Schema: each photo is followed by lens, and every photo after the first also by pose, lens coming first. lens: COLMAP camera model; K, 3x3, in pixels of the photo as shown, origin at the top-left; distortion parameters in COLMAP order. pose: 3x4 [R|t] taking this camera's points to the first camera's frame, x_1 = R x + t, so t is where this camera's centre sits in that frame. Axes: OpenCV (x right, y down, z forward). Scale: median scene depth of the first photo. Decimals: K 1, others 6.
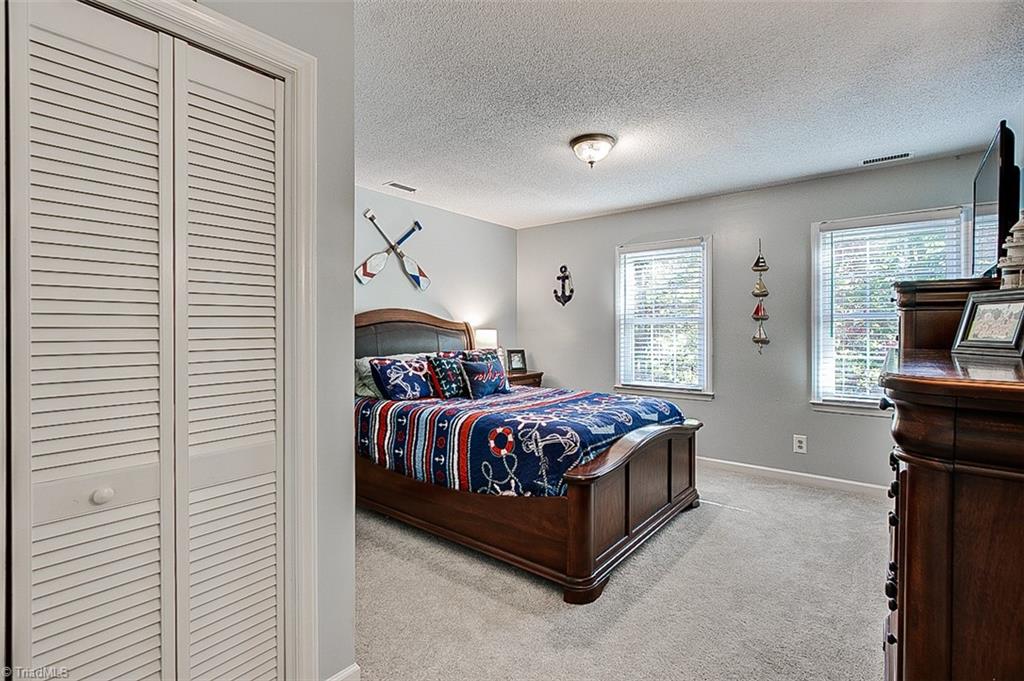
lens RADIAL K [[481.5, 0, 509.8], [0, 481.5, 334.3], [0, 0, 1]] dist [0.001135, 0.000353]
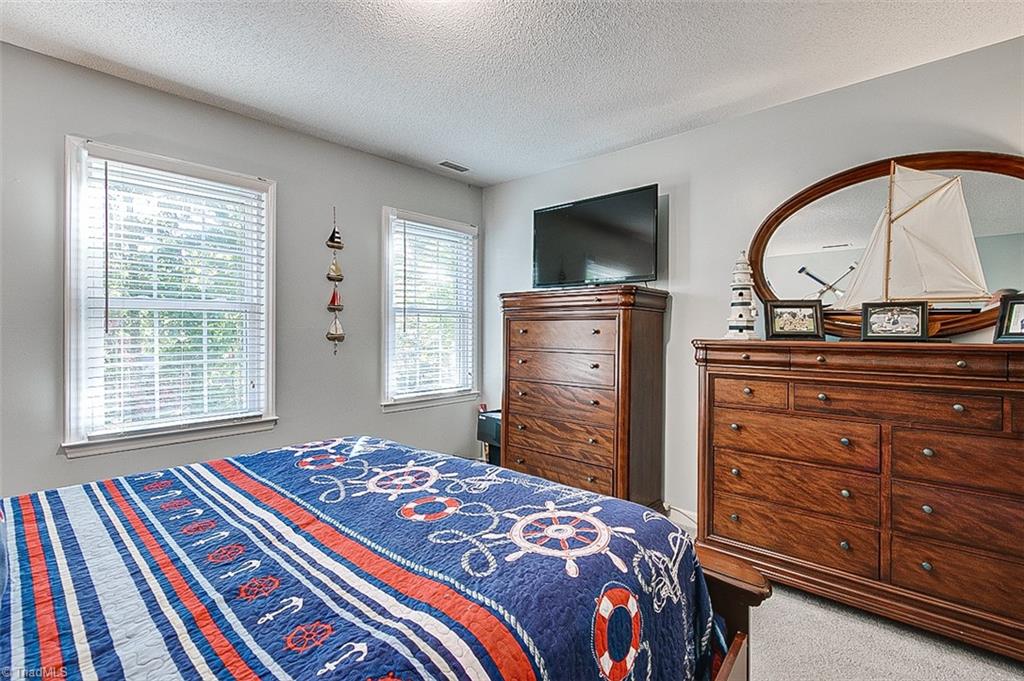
lens RADIAL K [[481.5, 0, 509.8], [0, 481.5, 334.3], [0, 0, 1]] dist [0.001135, 0.000353]
pose [[0.072376, -0.008803, 0.997339, -0.240410], [0.003000, 0.999958, 0.008608, 0.002204], [-0.997373, 0.002369, 0.072399, 0.662760]]
